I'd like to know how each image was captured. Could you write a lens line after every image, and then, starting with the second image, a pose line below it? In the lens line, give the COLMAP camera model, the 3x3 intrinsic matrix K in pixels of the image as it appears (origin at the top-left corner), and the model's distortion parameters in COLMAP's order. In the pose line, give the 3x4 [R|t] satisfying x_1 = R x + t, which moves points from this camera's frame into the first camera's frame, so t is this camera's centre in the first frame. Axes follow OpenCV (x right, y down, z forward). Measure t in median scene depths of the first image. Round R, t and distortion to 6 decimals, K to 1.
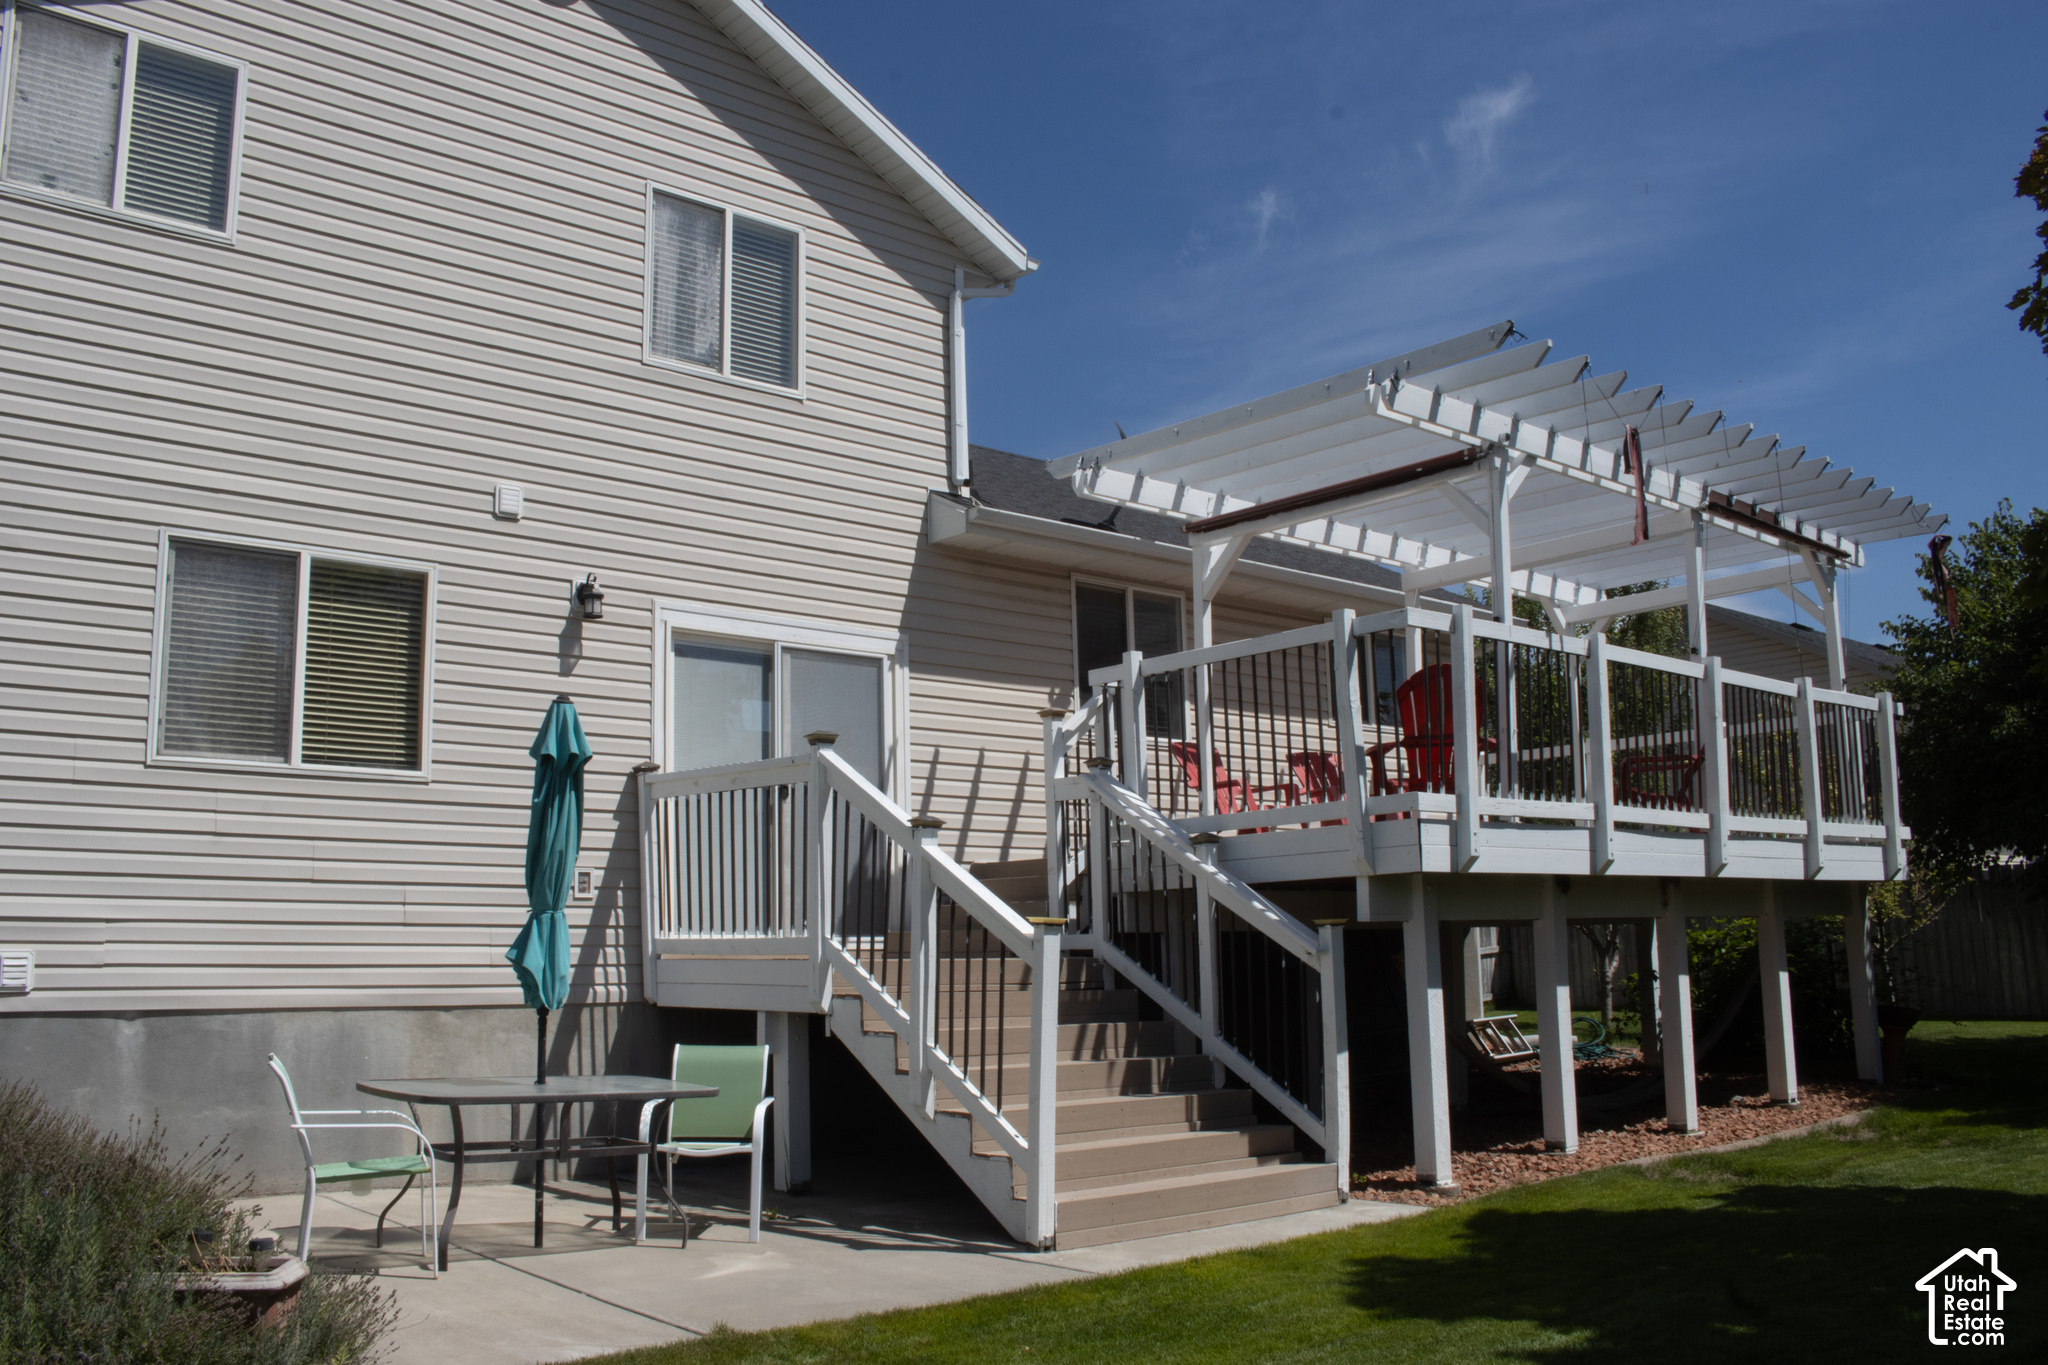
lens RADIAL K [[1822.1, 0, 1025.6], [0, 1822.1, 686.7], [0, 0, 1]] dist [-0.056094, 0.002217]
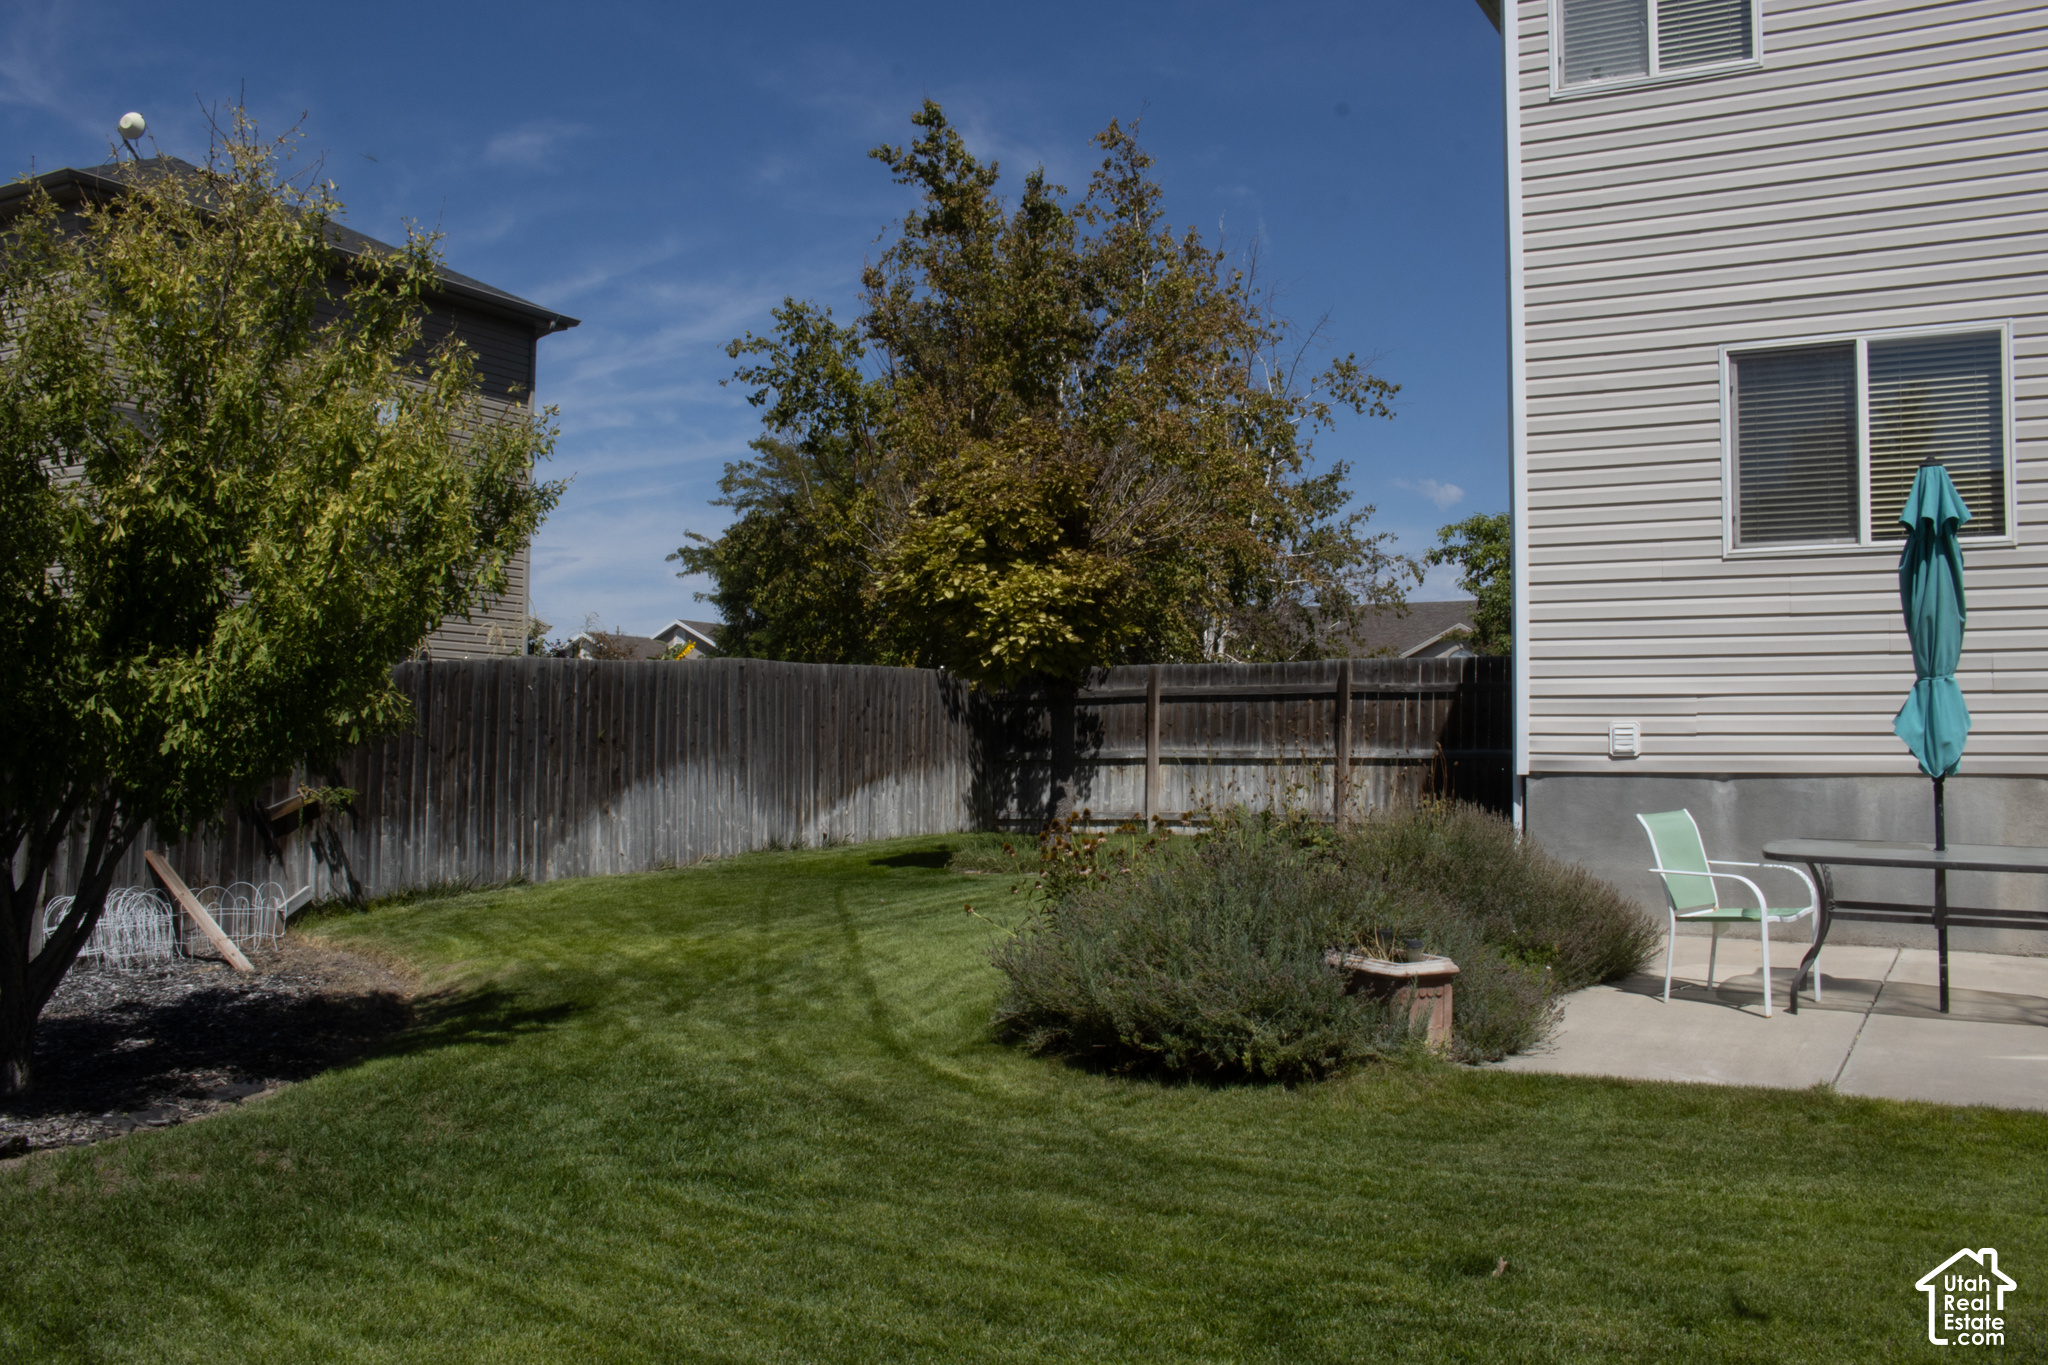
lens RADIAL K [[1822.1, 0, 1027.0], [0, 1822.1, 677.6], [0, 0, 1]] dist [-0.056094, 0.002217]
pose [[0.362916, -0.026118, -0.931456, 0.404707], [0.137159, 0.990216, 0.025675, 0.027918], [0.921672, -0.137075, 0.362948, 0.169635]]
